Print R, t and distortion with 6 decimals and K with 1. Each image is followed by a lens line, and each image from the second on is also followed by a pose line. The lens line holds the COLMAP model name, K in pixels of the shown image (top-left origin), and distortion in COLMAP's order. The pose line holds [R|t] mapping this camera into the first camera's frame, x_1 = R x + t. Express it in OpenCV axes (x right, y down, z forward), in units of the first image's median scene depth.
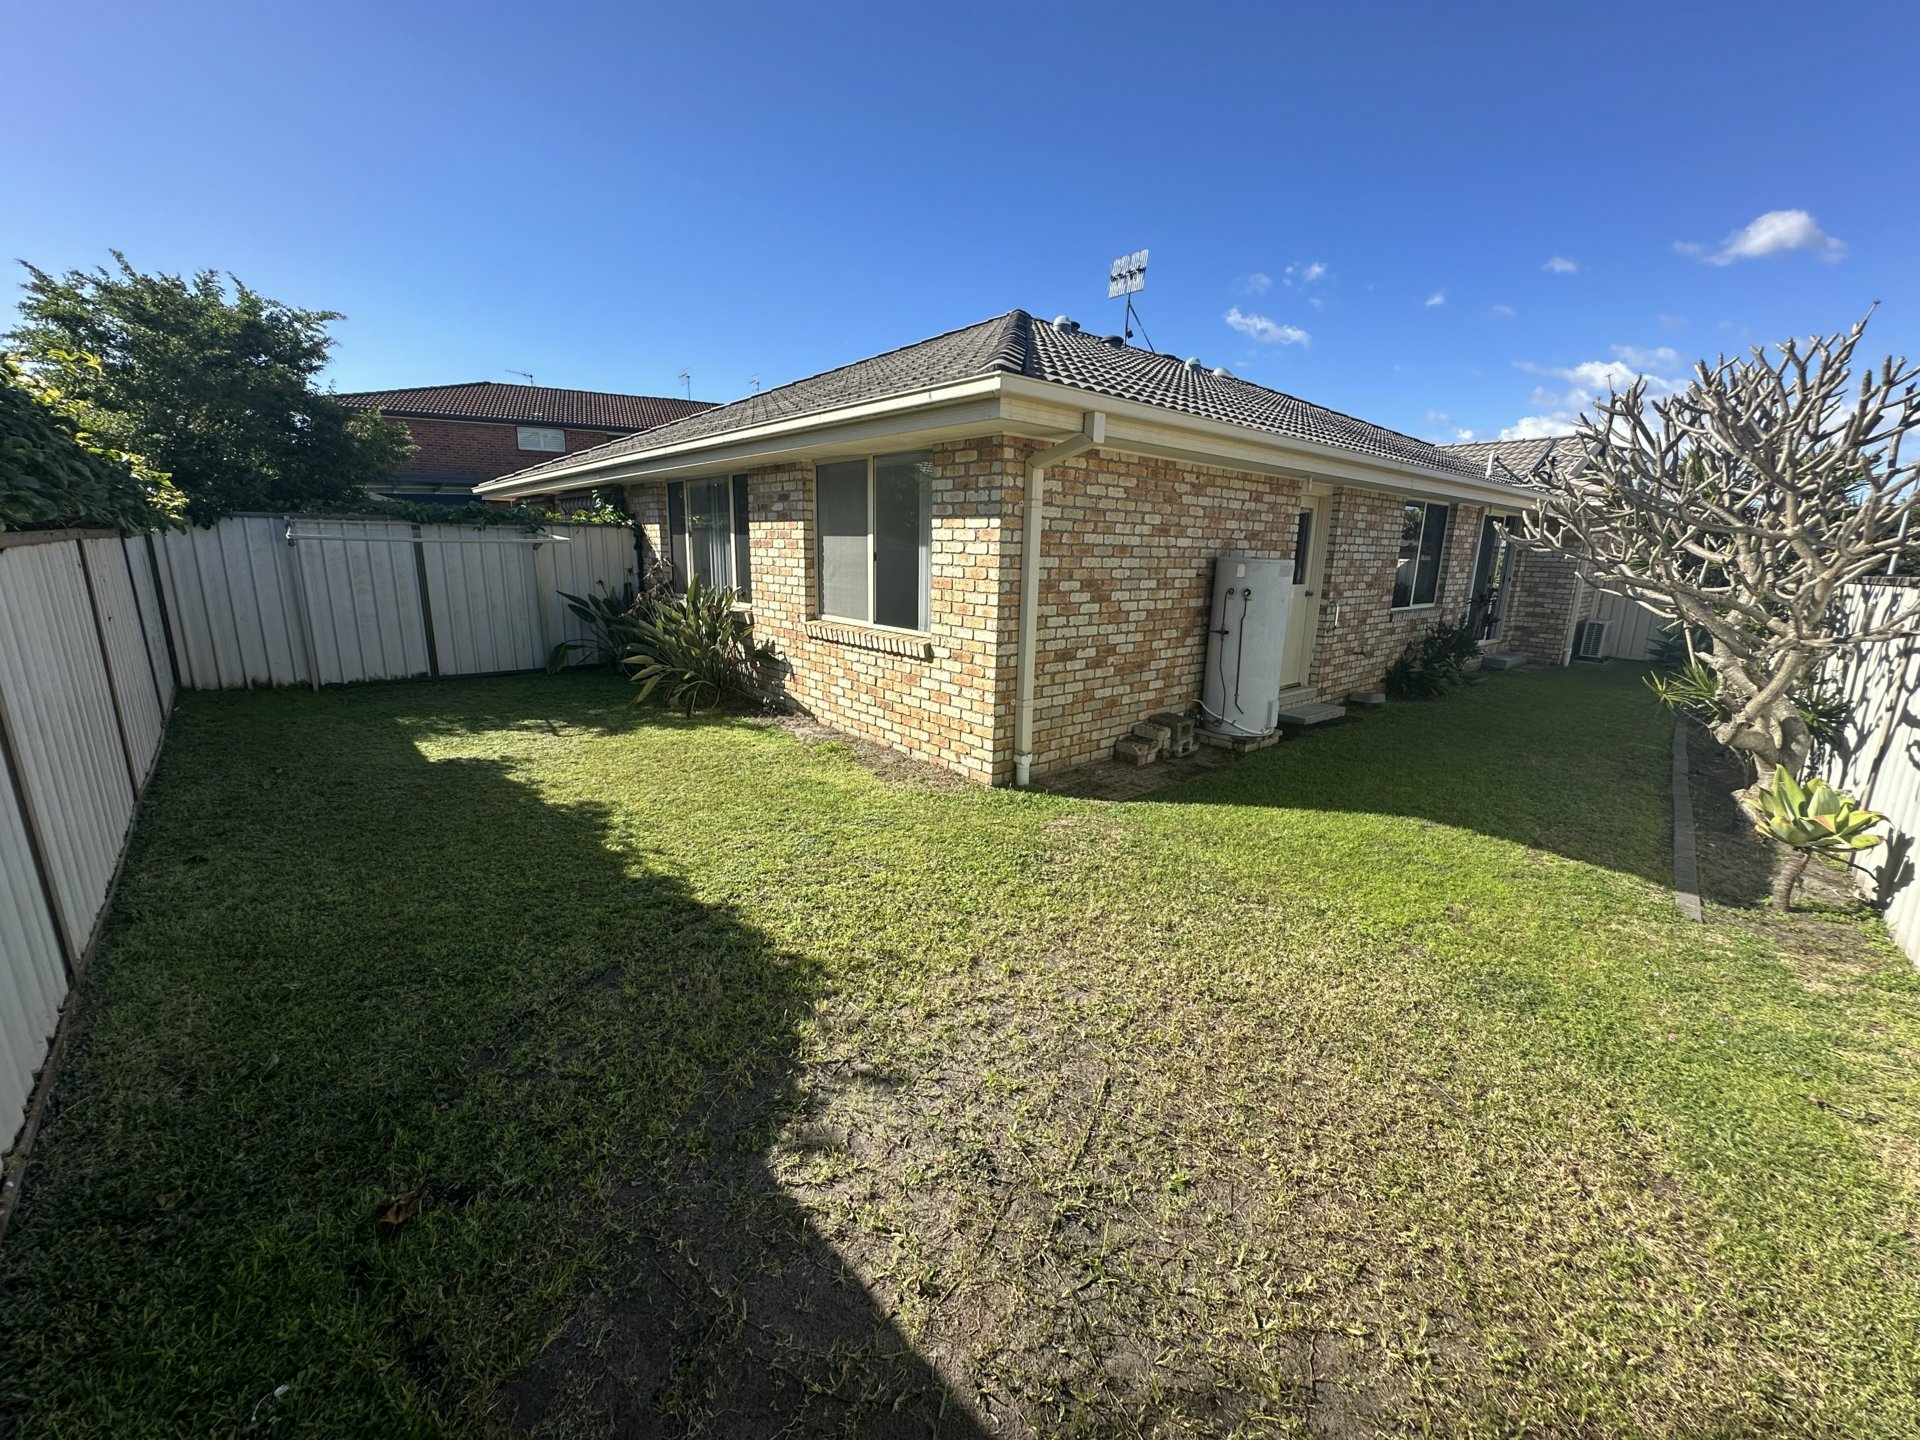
lens RADIAL K [[768.5, 0, 962.4], [0, 768.5, 718.3], [0, 0, 1]] dist [-0.005198, 0.000891]
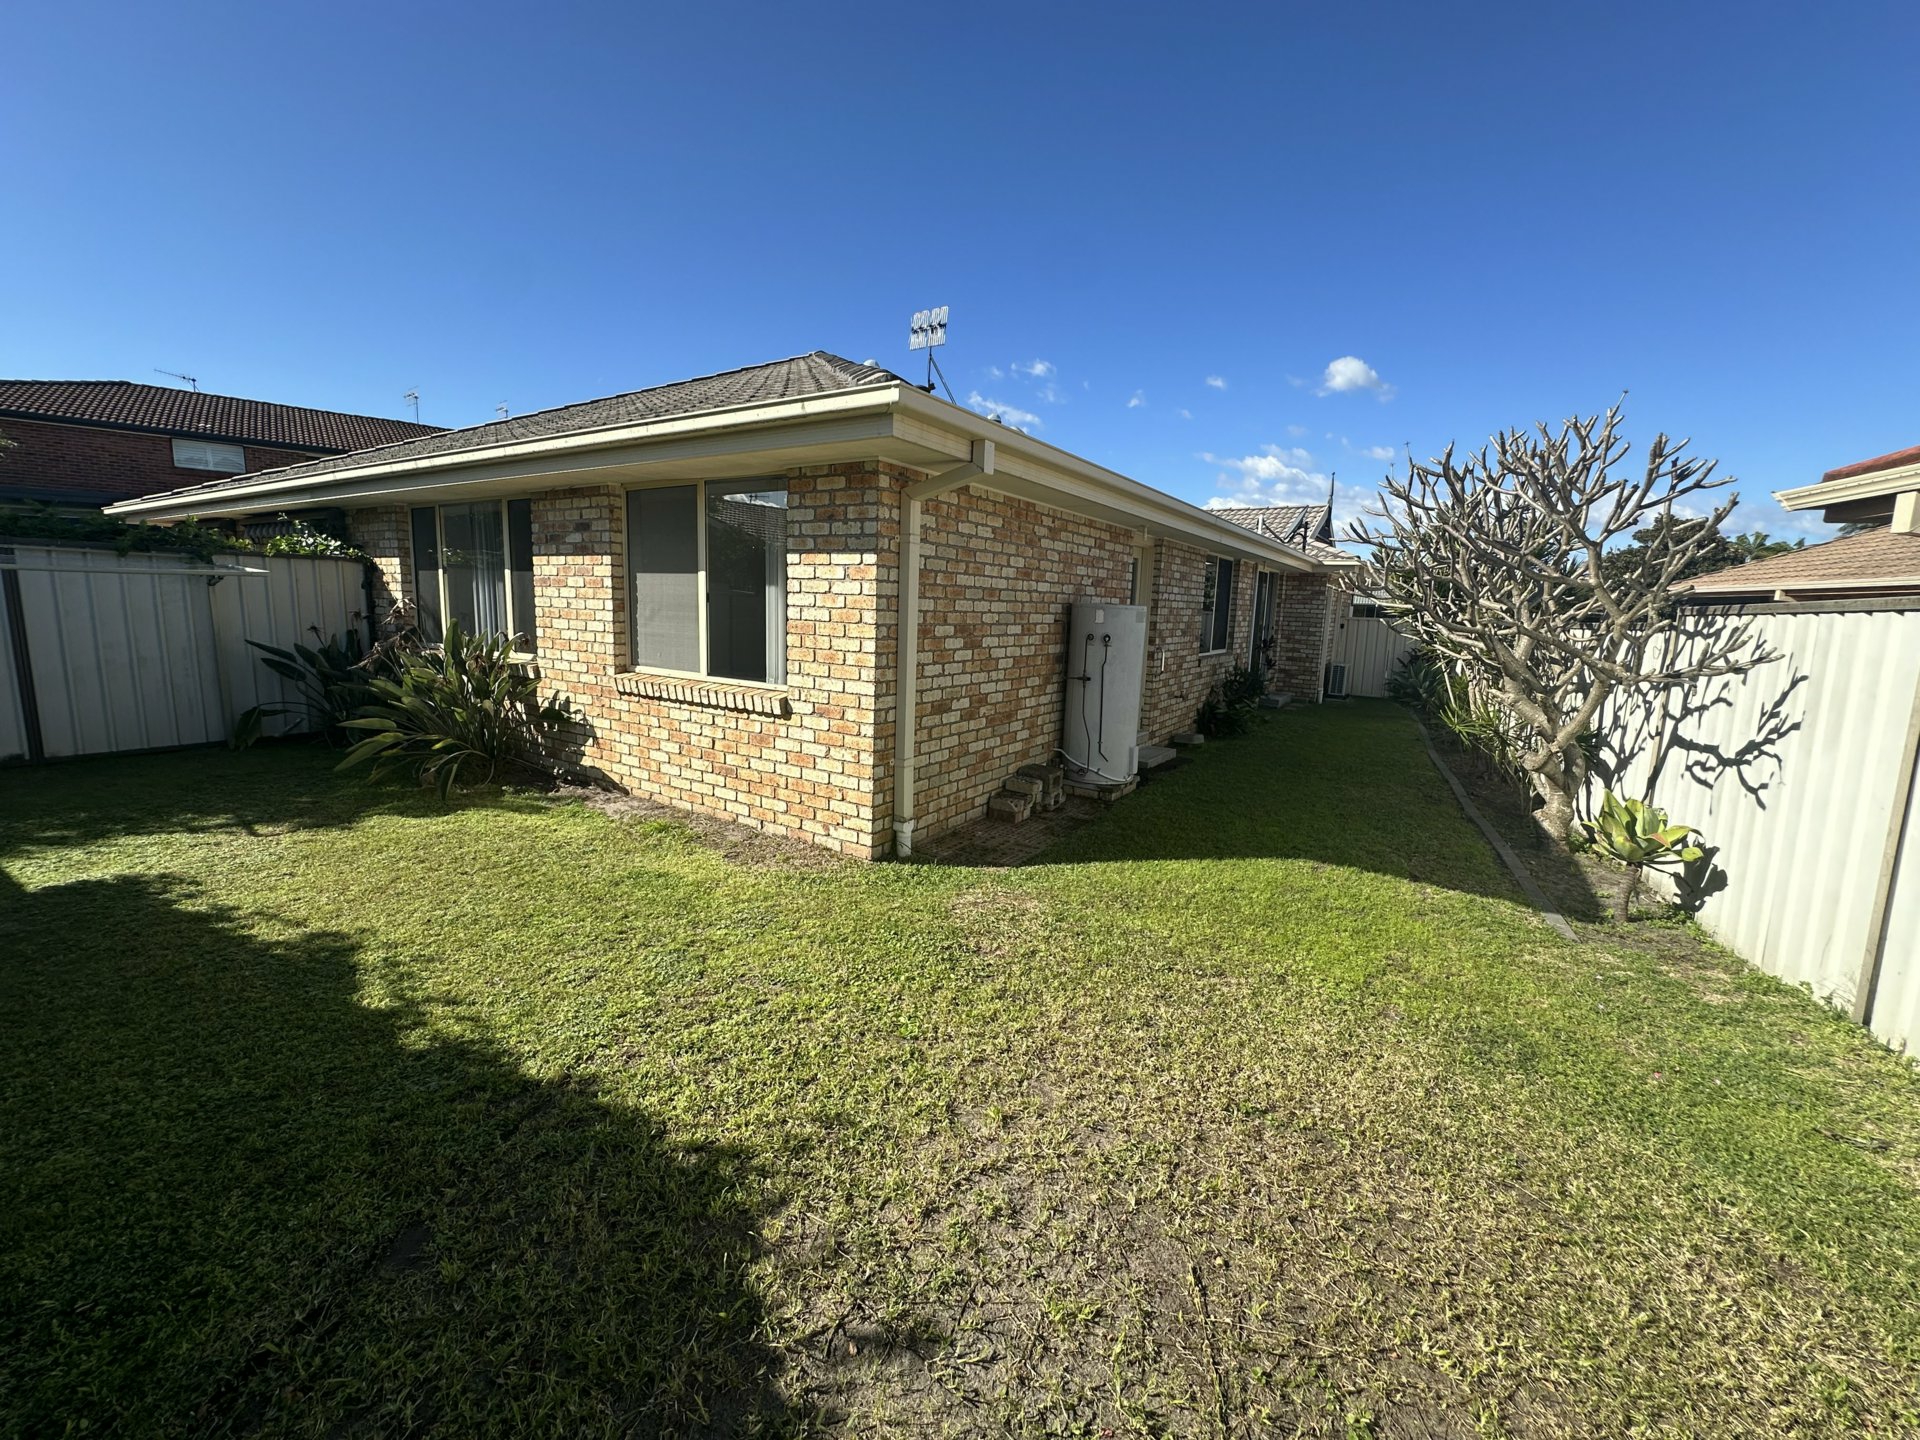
lens RADIAL K [[768.5, 0, 961.5], [0, 768.5, 717.8], [0, 0, 1]] dist [-0.005198, 0.000891]
pose [[0.960002, -0.030811, 0.278294, -0.118102], [0.048730, 0.997144, -0.057702, -0.019915], [-0.275721, 0.068955, 0.958761, 0.159445]]
